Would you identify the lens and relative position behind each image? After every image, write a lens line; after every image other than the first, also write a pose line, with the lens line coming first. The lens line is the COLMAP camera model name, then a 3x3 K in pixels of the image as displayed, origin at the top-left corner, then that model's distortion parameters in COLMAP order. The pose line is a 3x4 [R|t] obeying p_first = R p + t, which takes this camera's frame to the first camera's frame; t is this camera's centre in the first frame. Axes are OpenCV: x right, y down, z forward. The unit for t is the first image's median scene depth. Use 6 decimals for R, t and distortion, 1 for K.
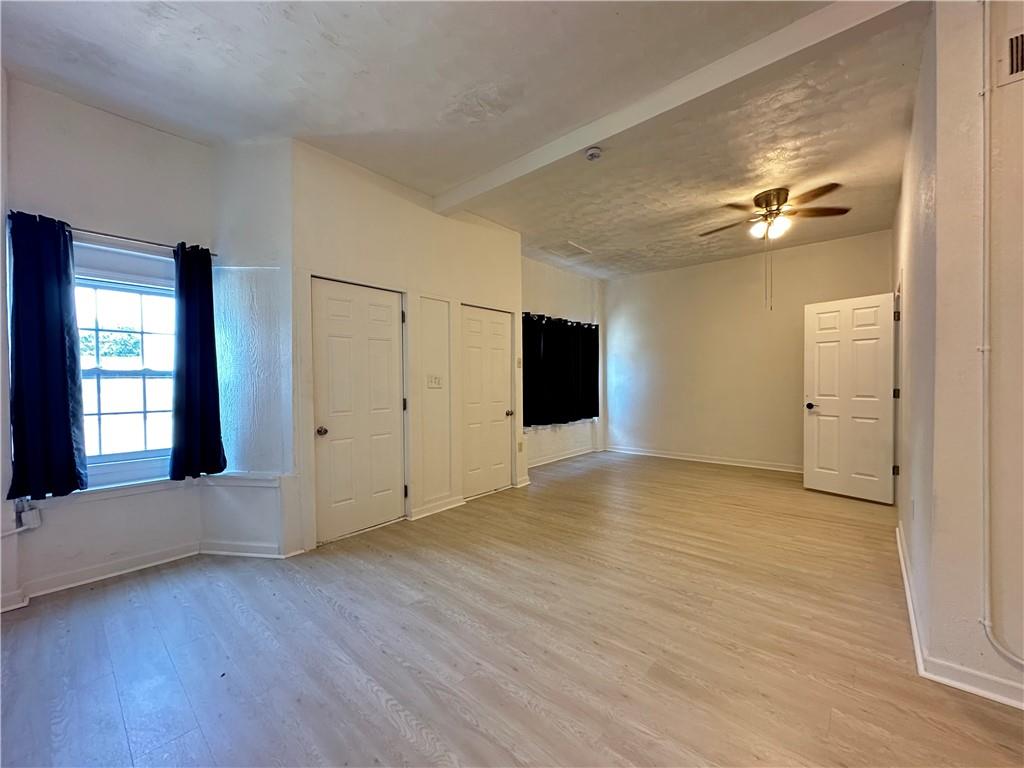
lens RADIAL K [[410.6, 0, 509.9], [0, 410.6, 386.0], [0, 0, 1]] dist [0.000511, 0.000501]
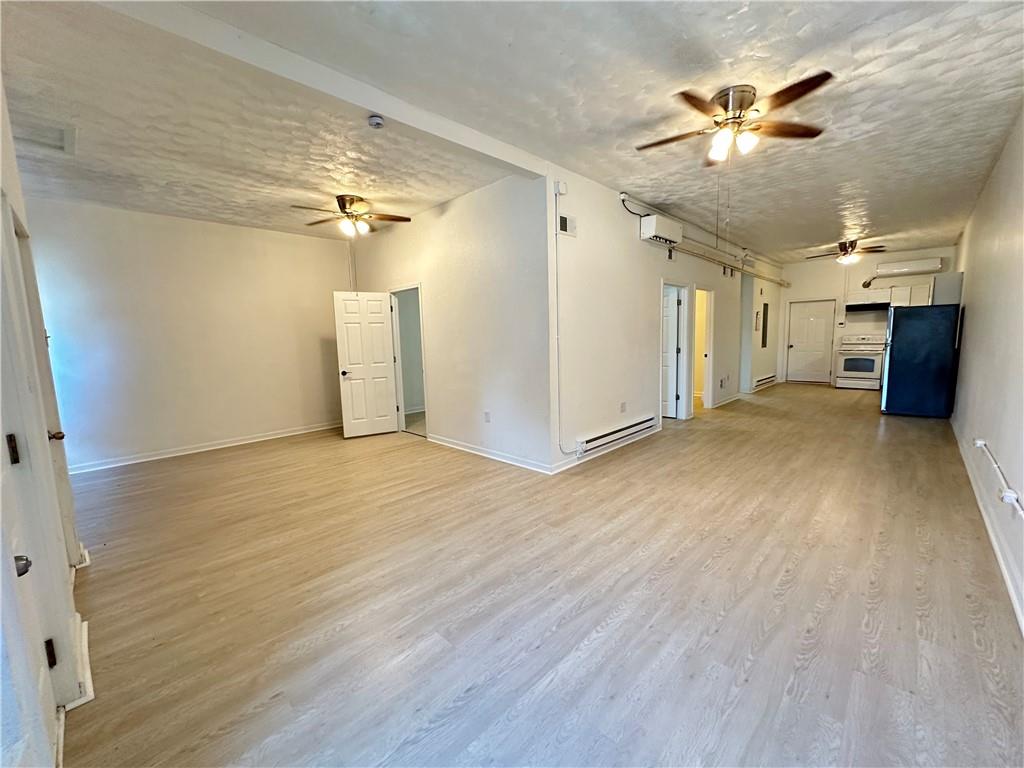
lens RADIAL K [[410.6, 0, 509.9], [0, 410.6, 386.0], [0, 0, 1]] dist [0.000511, 0.000501]
pose [[0.049858, -0.112544, 0.992395, -0.771308], [0.041788, 0.992996, 0.110513, -0.048619], [-0.997882, 0.035960, 0.054212, 0.634488]]
